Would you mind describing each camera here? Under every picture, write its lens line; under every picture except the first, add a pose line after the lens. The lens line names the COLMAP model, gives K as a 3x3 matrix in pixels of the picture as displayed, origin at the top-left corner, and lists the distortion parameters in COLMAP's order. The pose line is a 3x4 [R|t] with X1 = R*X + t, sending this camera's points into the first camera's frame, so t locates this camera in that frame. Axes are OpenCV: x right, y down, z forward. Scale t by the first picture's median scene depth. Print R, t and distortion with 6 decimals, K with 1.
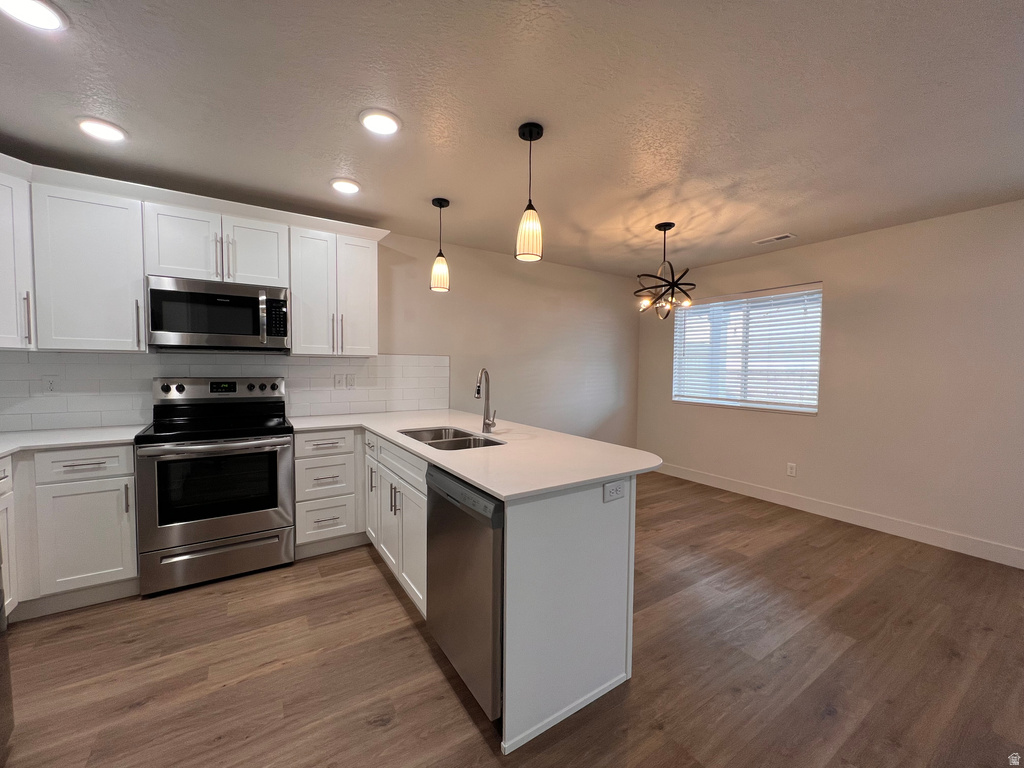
lens RADIAL K [[400.9, 0, 512.0], [0, 400.9, 384.0], [0, 0, 1]] dist [0.001087, 0.000379]
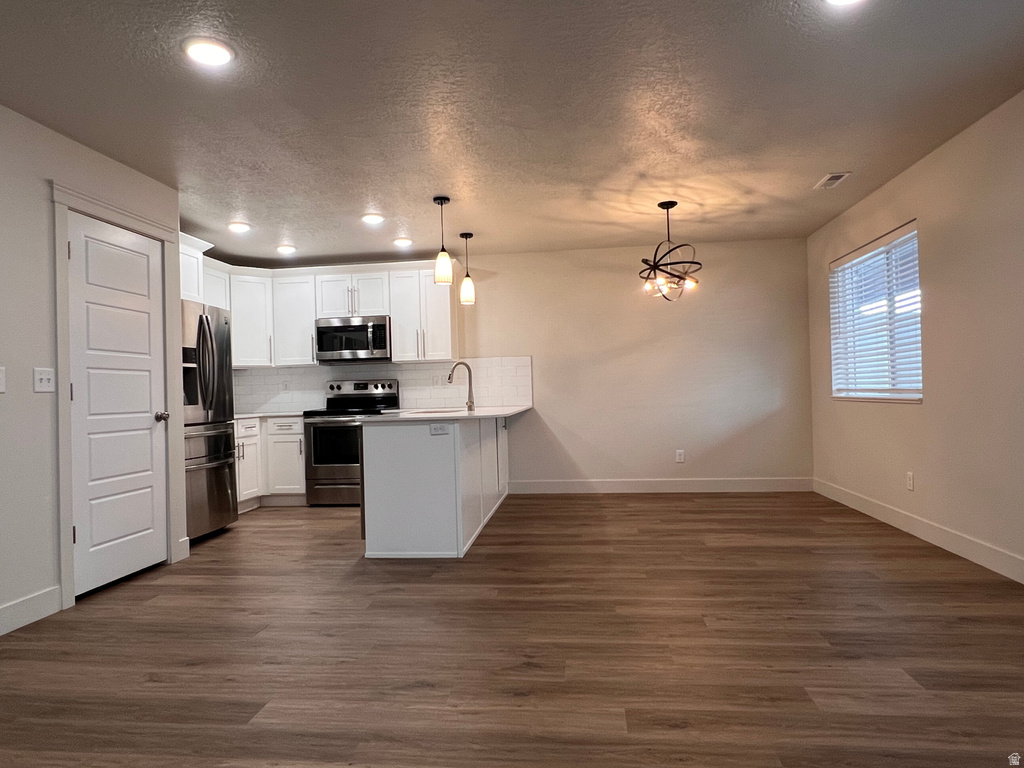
lens RADIAL K [[606.8, 0, 512.0], [0, 606.8, 384.0], [0, 0, 1]] dist [-0.001130, -0.000273]
pose [[0.781050, -0.040389, -0.623161, 1.125197], [0.010033, 0.998589, -0.052148, 0.122662], [0.624388, 0.034478, 0.780353, -0.399946]]
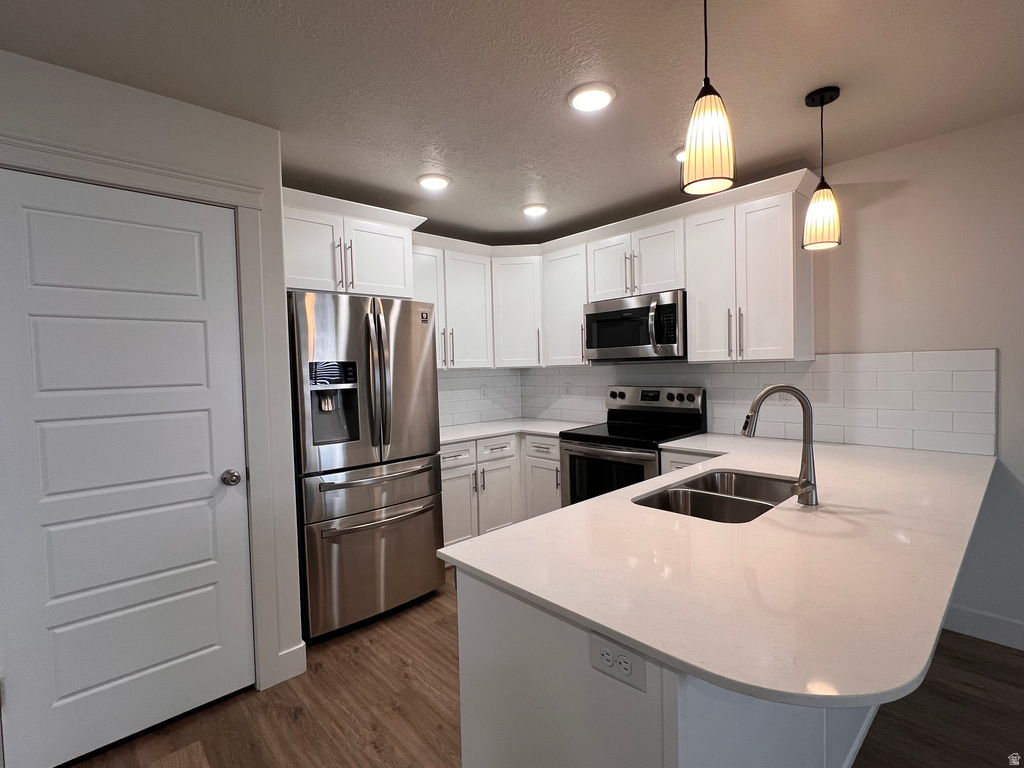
lens RADIAL K [[483.0, 0, 512.0], [0, 483.0, 384.0], [0, 0, 1]] dist [-0.000857, -0.000094]
pose [[0.178655, 0.019847, -0.983712, 0.443499], [-0.016834, 0.999712, 0.017113, -0.038578], [0.983768, 0.013502, 0.178937, 0.439235]]
